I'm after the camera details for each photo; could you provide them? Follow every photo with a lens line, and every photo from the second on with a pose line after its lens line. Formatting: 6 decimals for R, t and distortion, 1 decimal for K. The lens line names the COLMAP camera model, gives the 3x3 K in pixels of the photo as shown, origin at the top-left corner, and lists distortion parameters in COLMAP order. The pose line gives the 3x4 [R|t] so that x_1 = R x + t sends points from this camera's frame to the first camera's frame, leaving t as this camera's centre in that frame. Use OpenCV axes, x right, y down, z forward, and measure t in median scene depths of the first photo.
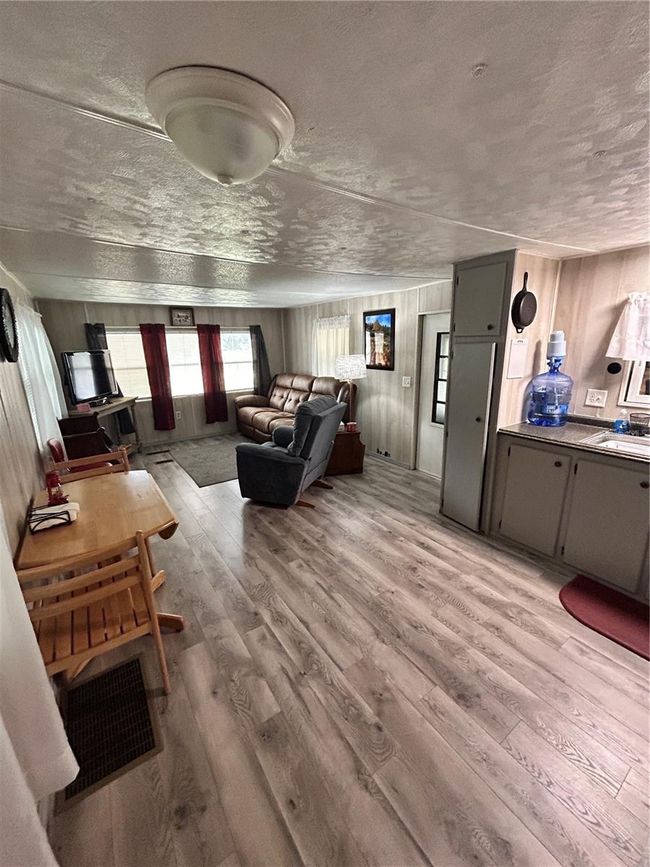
lens RADIAL K [[347.8, 0, 324.1], [0, 347.8, 430.3], [0, 0, 1]] dist [0.000114, 0.000411]
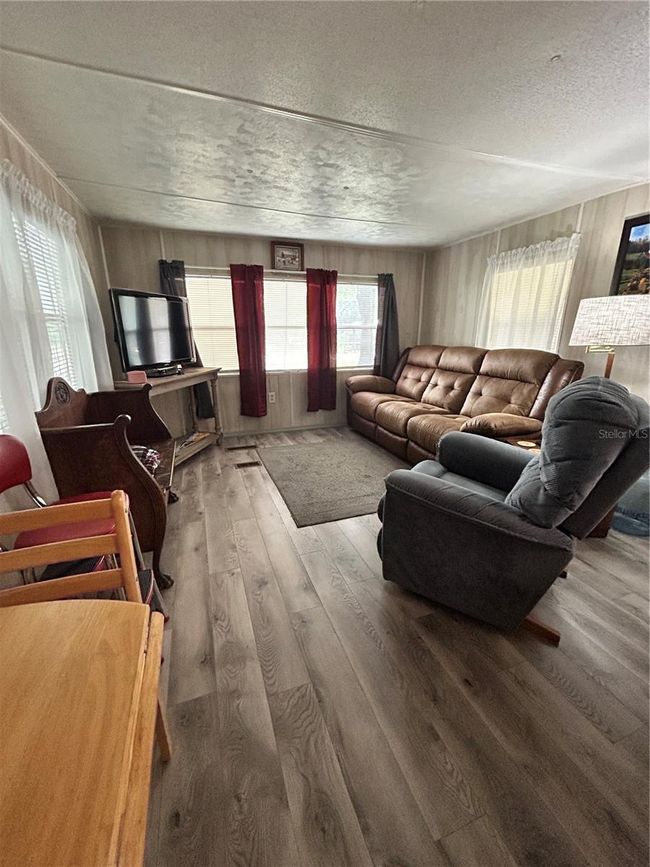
lens RADIAL K [[347.8, 0, 326.5], [0, 347.8, 434.3], [0, 0, 1]] dist [0.000114, 0.000411]
pose [[0.968669, 0.092177, -0.230618, -0.140382], [-0.081415, 0.995118, 0.055776, -0.017222], [0.234633, -0.035253, 0.971444, 0.332287]]
